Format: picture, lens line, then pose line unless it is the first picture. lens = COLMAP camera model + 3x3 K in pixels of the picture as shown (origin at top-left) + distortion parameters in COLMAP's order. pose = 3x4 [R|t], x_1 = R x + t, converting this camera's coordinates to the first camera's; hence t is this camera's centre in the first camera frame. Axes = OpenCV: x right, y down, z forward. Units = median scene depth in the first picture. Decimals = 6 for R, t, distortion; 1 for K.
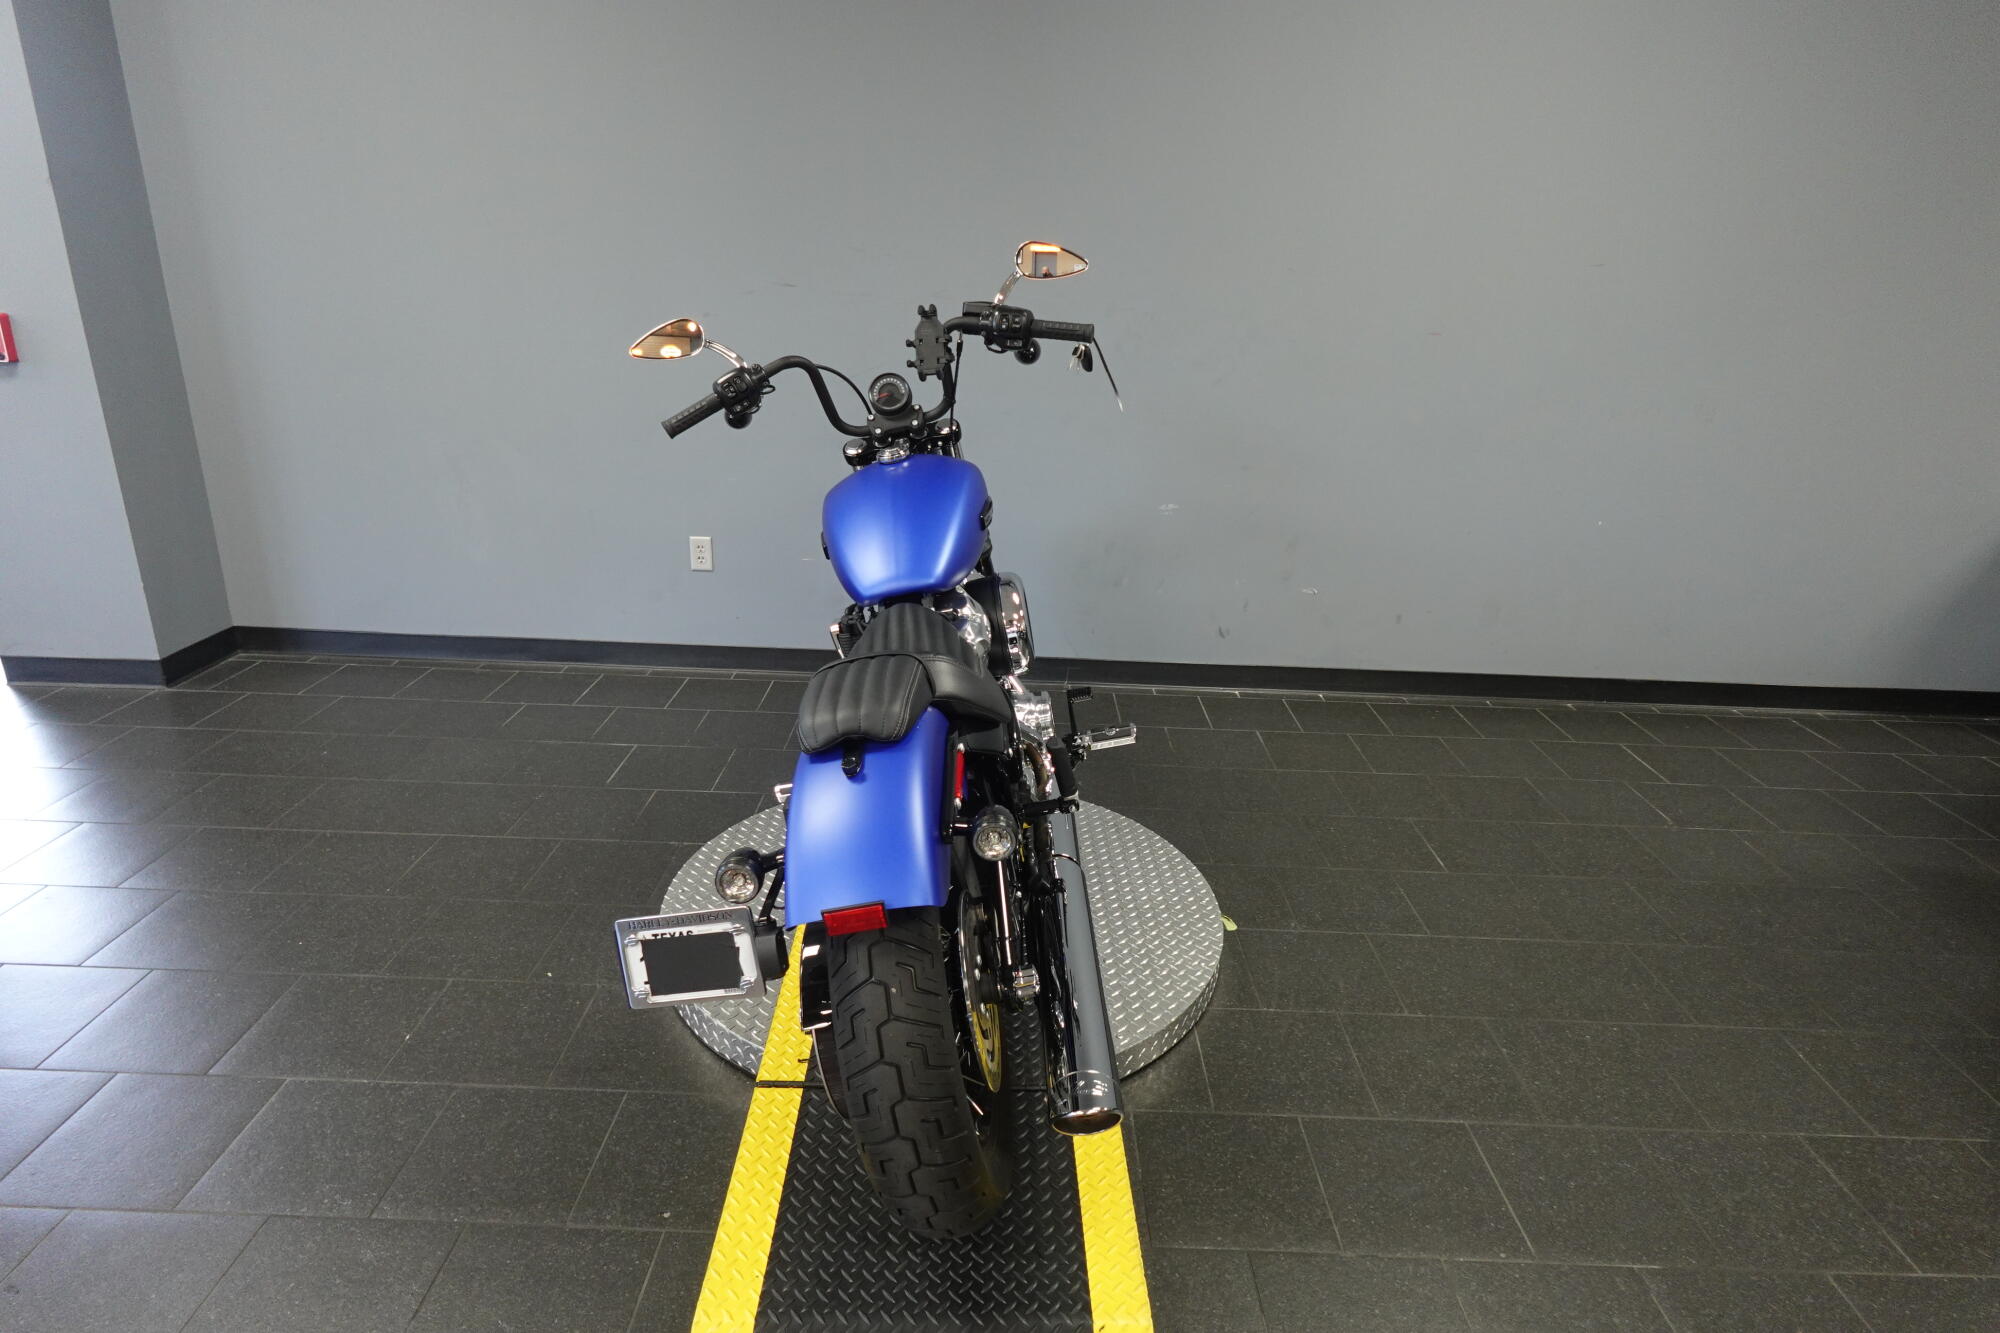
lens RADIAL K [[1127.7, 0, 1003.4], [0, 1127.7, 658.7], [0, 0, 1]] dist [0.004443, -0.002256]
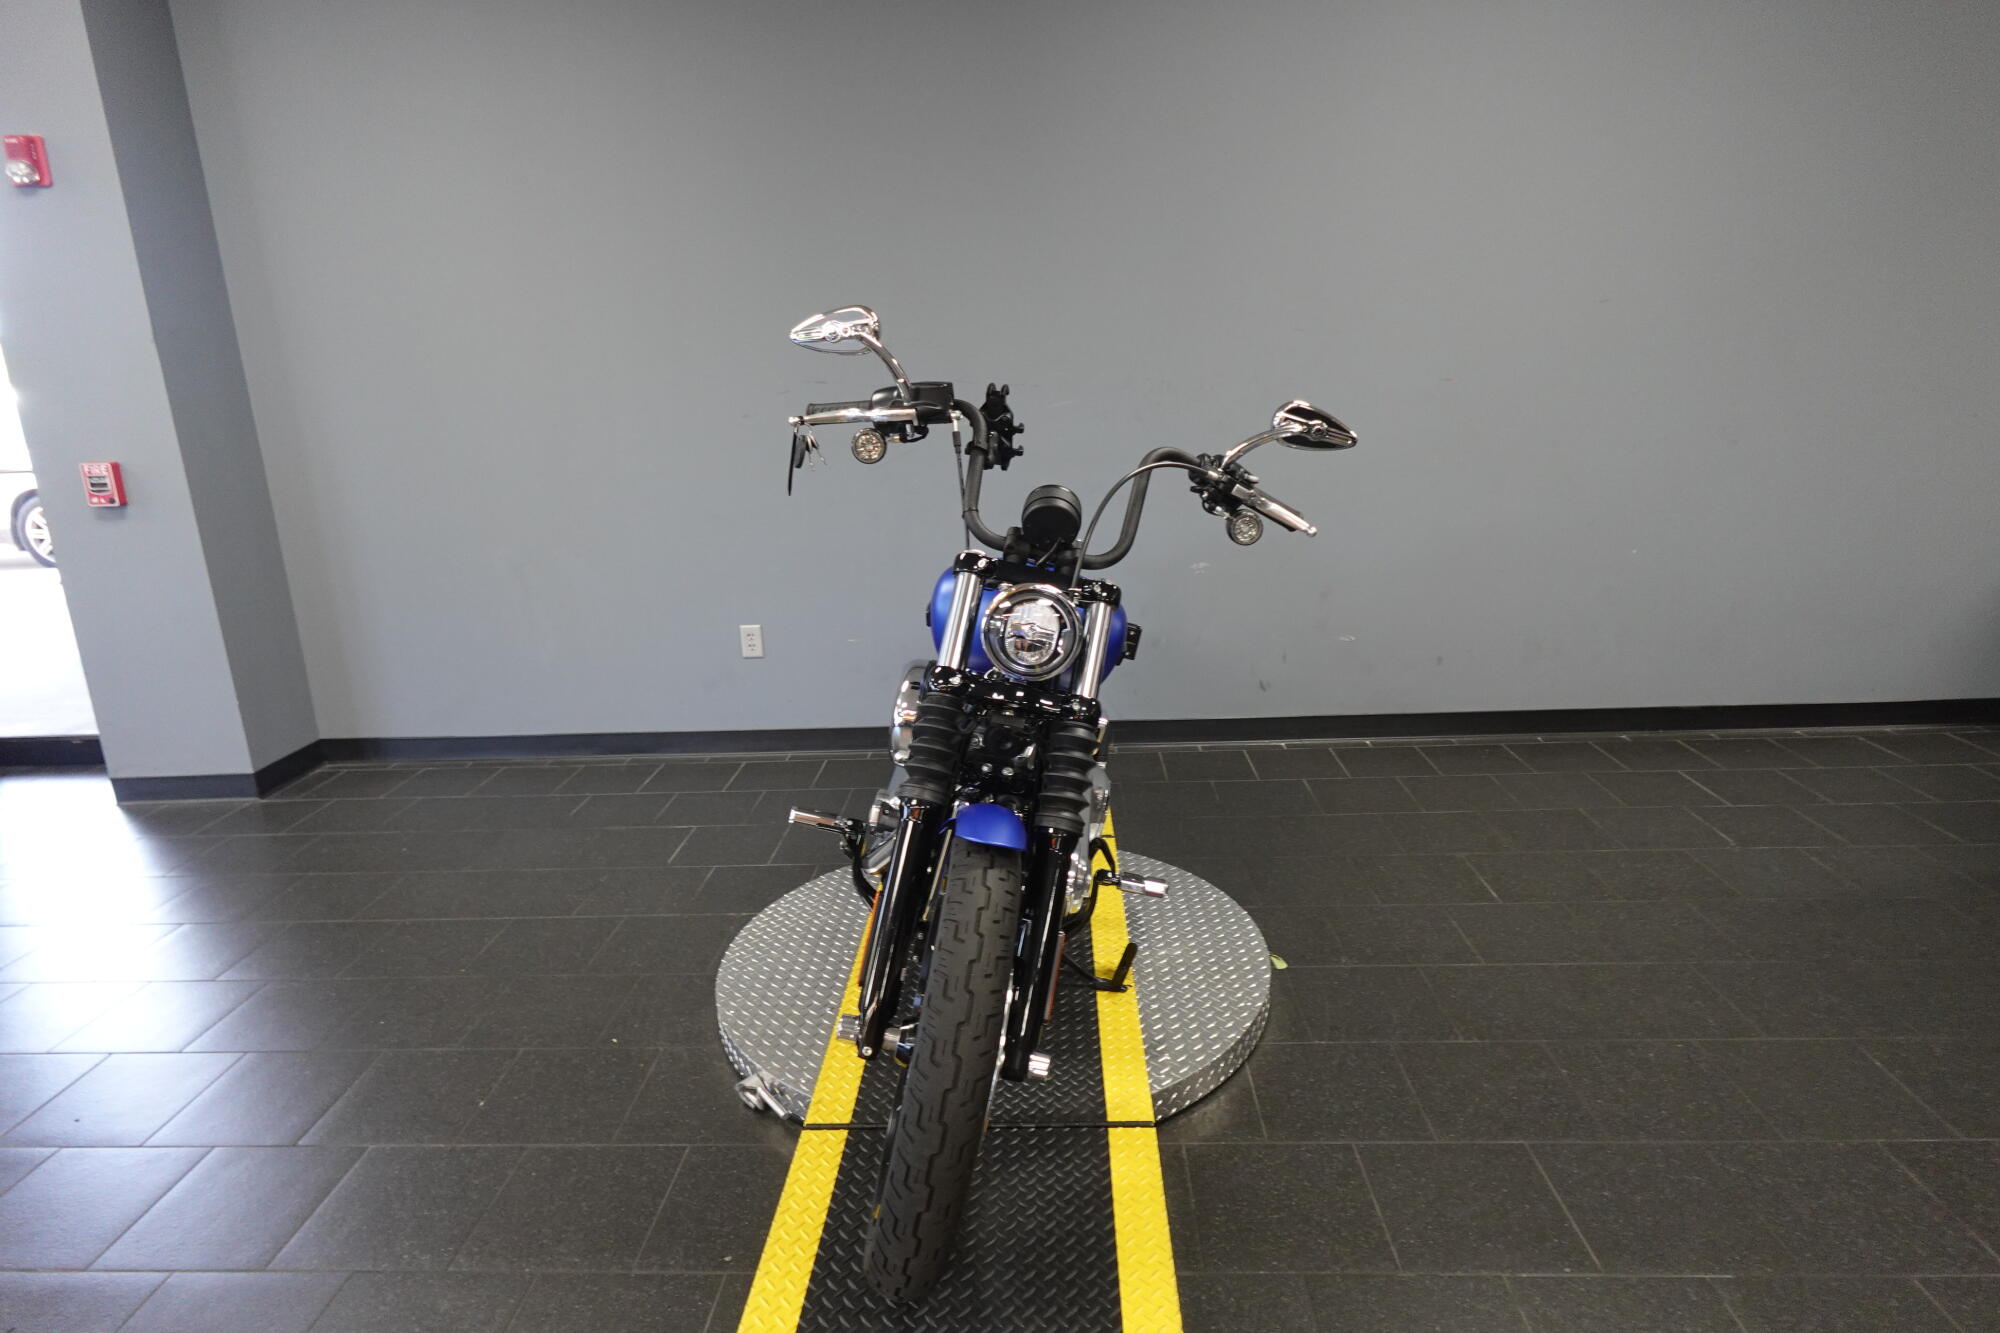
lens RADIAL K [[1127.7, 0, 1003.4], [0, 1127.7, 658.7], [0, 0, 1]] dist [0.004443, -0.002256]
pose [[0.996409, -0.065151, -0.054081, 0.025813], [0.060554, 0.994735, -0.082680, 0.031696], [0.059183, 0.079108, 0.995108, -0.029505]]
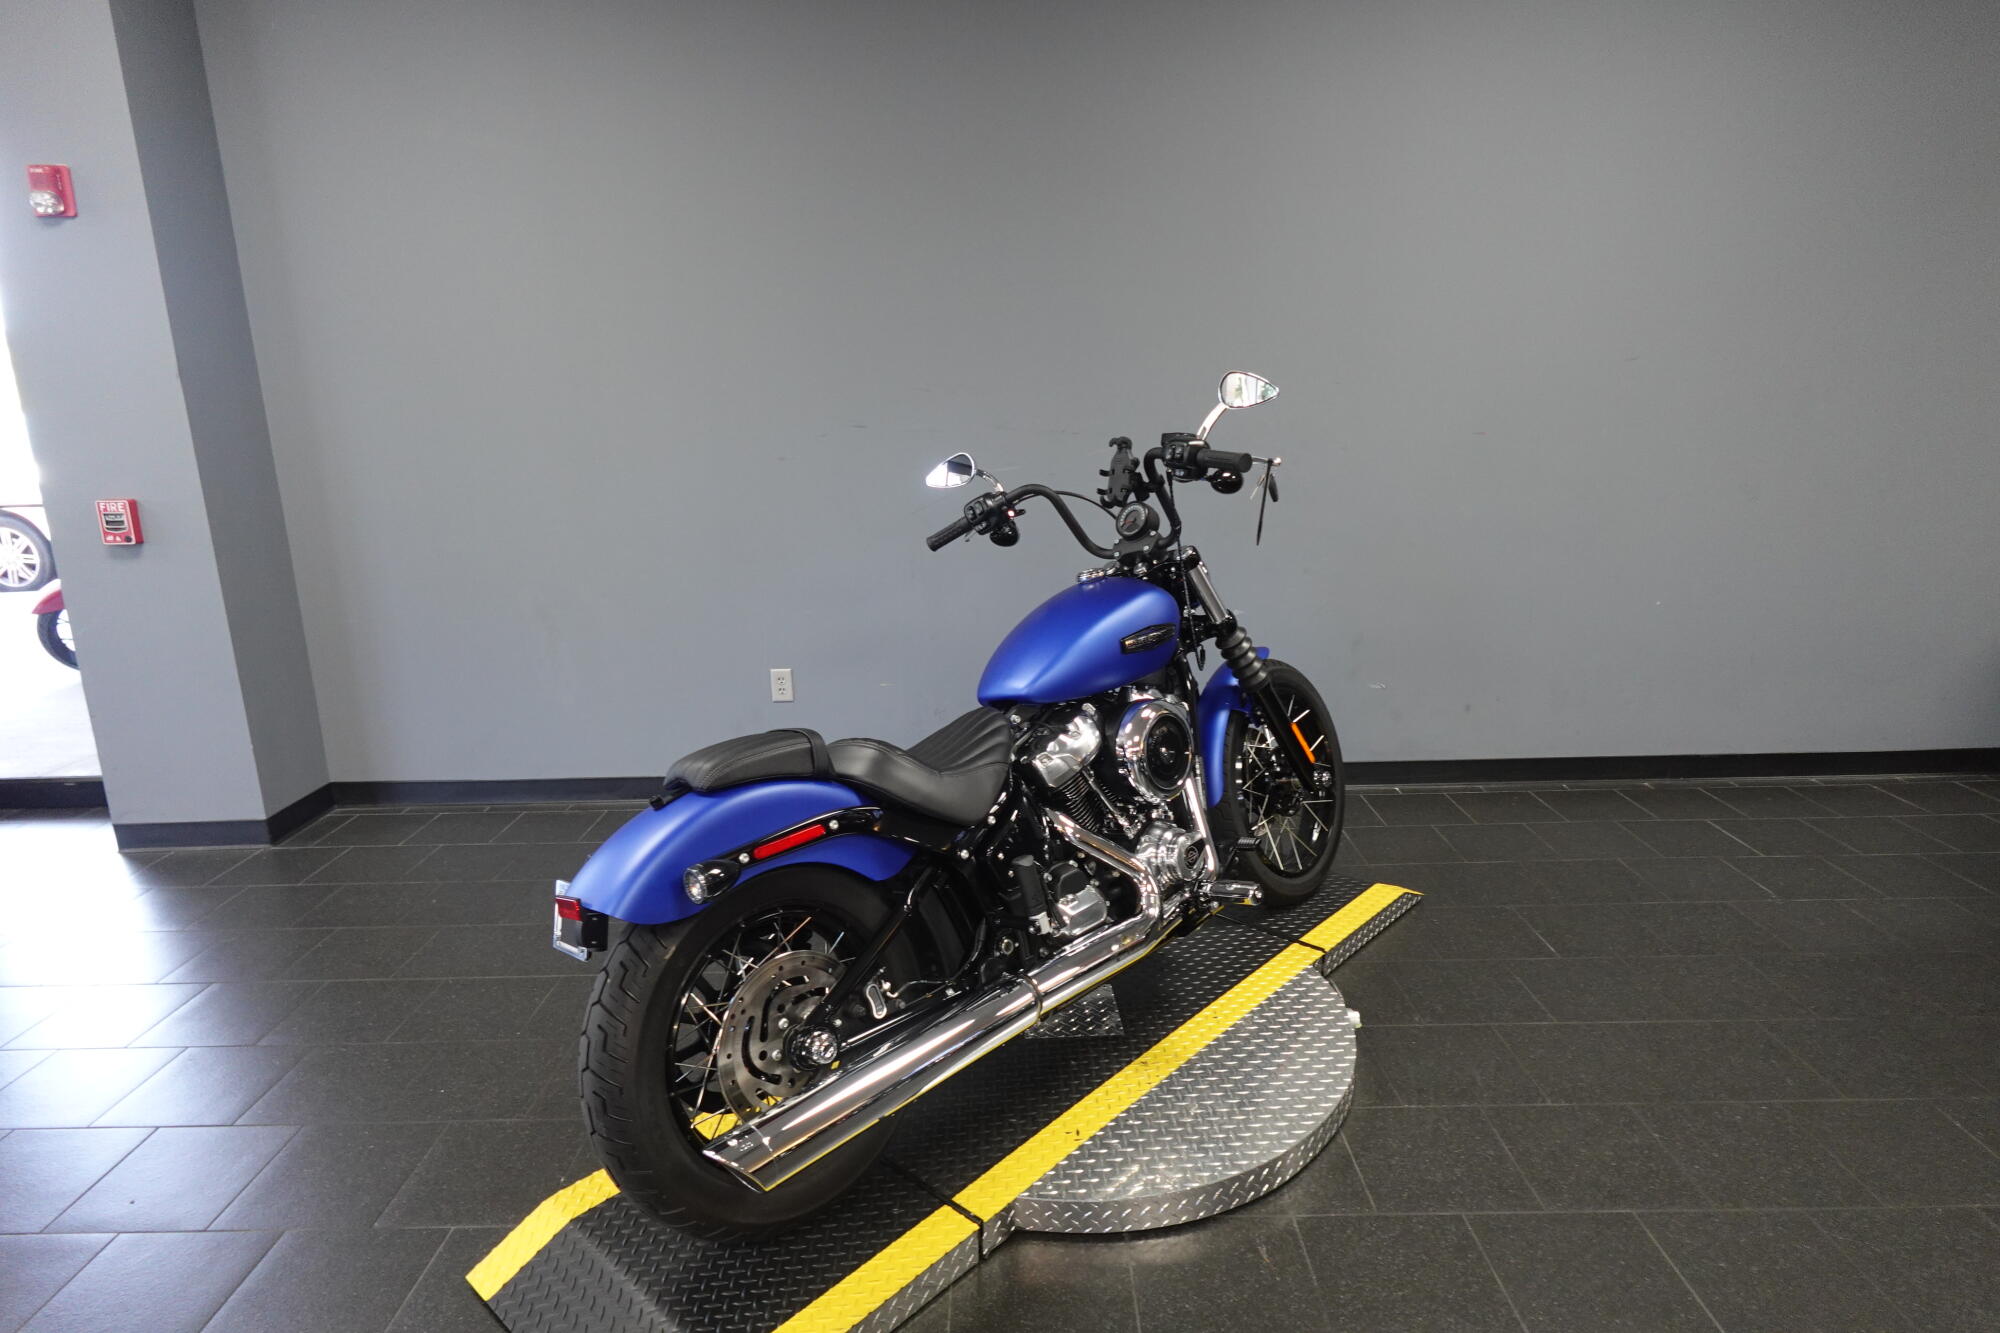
lens RADIAL K [[1127.7, 0, 1003.4], [0, 1127.7, 658.7], [0, 0, 1]] dist [0.004443, -0.002256]
pose [[0.998104, -0.059918, -0.014072, -0.069413], [0.058181, 0.993095, -0.101869, -0.000591], [0.020078, 0.100857, 0.994698, -0.030638]]
